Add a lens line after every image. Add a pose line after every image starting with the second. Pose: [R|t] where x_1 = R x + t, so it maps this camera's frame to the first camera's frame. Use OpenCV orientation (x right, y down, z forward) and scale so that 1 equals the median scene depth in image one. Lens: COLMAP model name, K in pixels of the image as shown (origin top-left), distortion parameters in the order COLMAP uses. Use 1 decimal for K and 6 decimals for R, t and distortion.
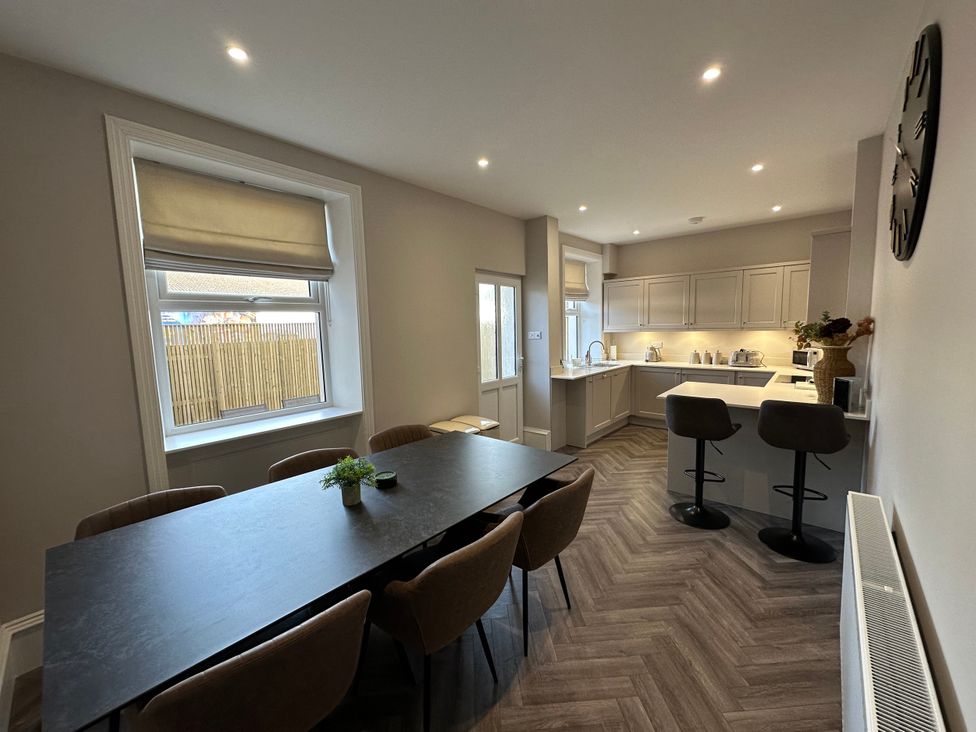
lens RADIAL K [[386.6, 0, 486.0], [0, 386.6, 366.8], [0, 0, 1]] dist [-0.002691, -0.000285]
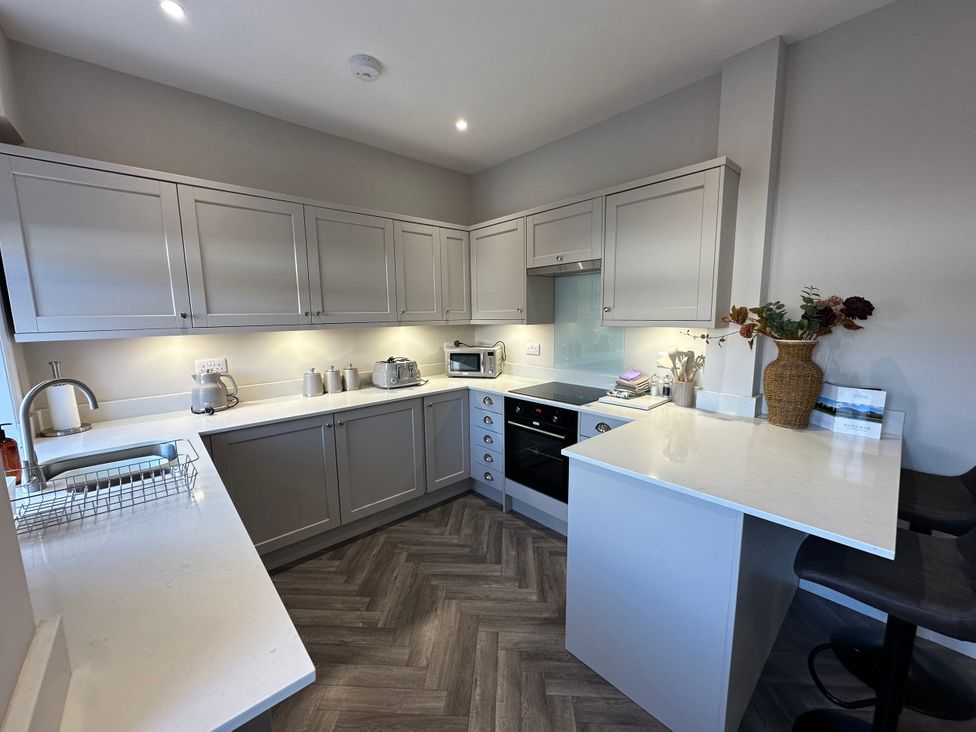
lens RADIAL K [[386.6, 0, 484.3], [0, 386.6, 367.5], [0, 0, 1]] dist [-0.002691, -0.000285]
pose [[0.123535, -0.115061, 0.985647, 0.099730], [0.116492, 0.988069, 0.100744, -0.076604], [-0.985479, 0.102375, 0.135465, 0.809415]]
